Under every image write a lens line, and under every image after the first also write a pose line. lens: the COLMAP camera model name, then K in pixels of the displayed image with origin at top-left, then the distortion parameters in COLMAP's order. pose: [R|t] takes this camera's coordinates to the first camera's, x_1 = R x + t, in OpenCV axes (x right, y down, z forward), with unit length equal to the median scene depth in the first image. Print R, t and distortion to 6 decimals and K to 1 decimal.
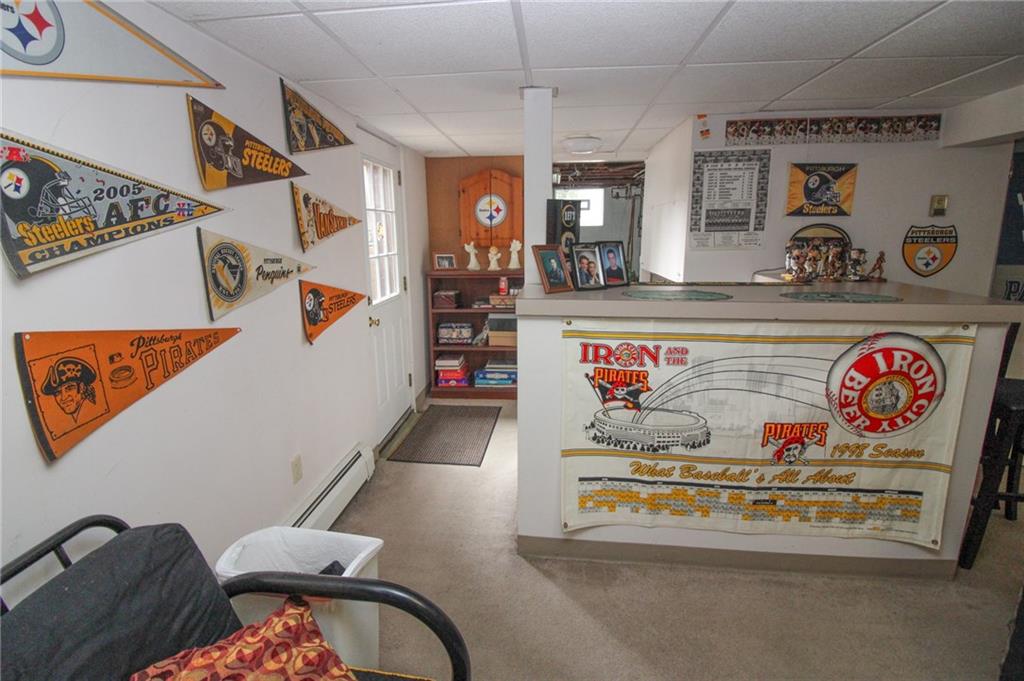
lens RADIAL K [[476.1, 0, 505.0], [0, 476.1, 336.3], [0, 0, 1]] dist [-0.020062, -0.003411]
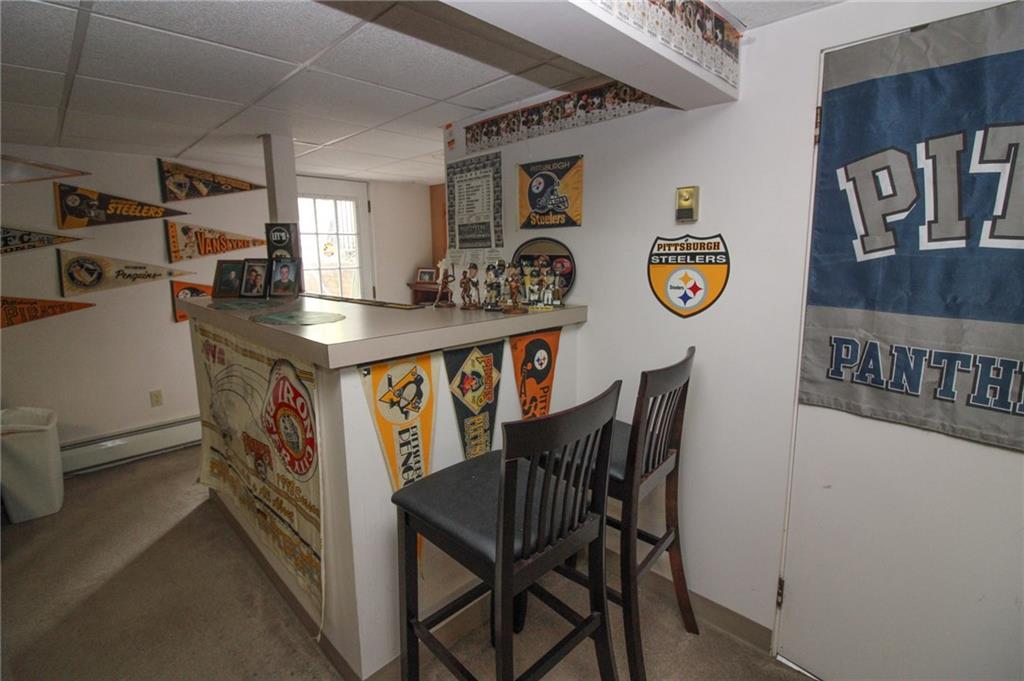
lens RADIAL K [[476.1, 0, 508.1], [0, 476.1, 337.0], [0, 0, 1]] dist [-0.020062, -0.003411]
pose [[0.780067, 0.112058, -0.615580, 1.159570], [-0.133818, 0.990947, 0.010812, -0.079563], [0.611219, 0.073942, 0.788000, 0.369481]]
